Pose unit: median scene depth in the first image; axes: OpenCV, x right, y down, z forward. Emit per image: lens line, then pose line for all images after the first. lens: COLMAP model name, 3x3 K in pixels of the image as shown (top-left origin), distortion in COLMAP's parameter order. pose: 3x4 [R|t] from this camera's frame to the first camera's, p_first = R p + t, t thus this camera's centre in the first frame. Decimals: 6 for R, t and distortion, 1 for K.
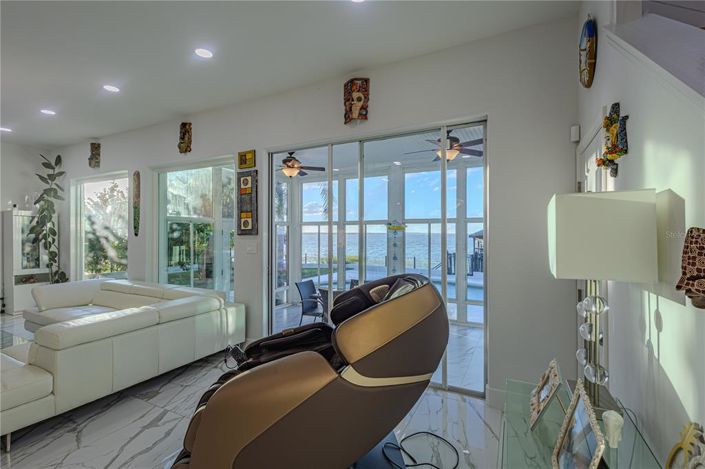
lens RADIAL K [[321.8, 0, 350.7], [0, 321.8, 234.9], [0, 0, 1]] dist [0.000510, -0.000593]
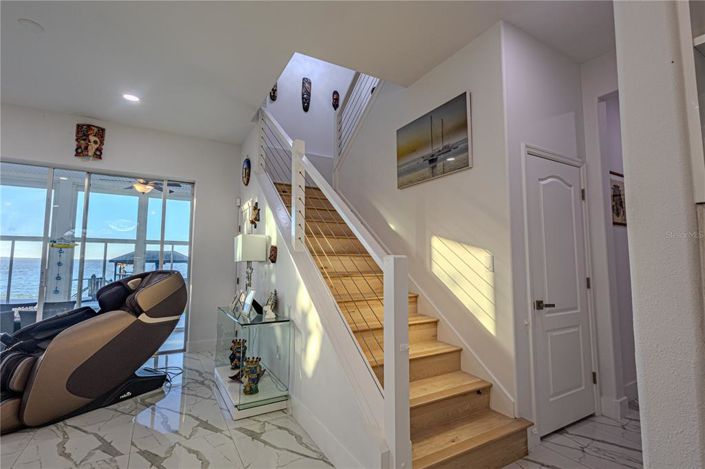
lens RADIAL K [[321.8, 0, 352.4], [0, 321.8, 235.4], [0, 0, 1]] dist [0.000510, -0.000593]
pose [[0.533432, 0.072126, 0.842762, -0.391476], [-0.006160, 0.996663, -0.081399, 0.037051], [-0.845820, 0.038229, 0.532096, -0.433474]]
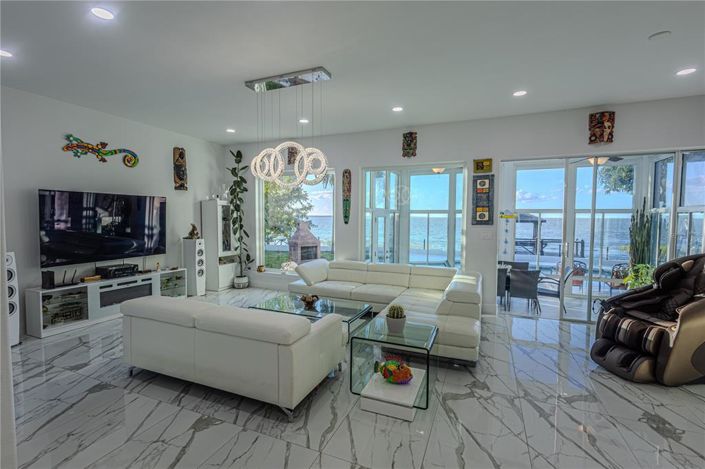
lens RADIAL K [[321.8, 0, 352.5], [0, 321.8, 236.4], [0, 0, 1]] dist [0.000510, -0.000593]
pose [[0.997718, 0.001209, 0.067514, -0.939751], [-0.005210, 0.998237, 0.059118, -0.027316], [-0.067323, -0.059335, 0.995965, -0.259165]]
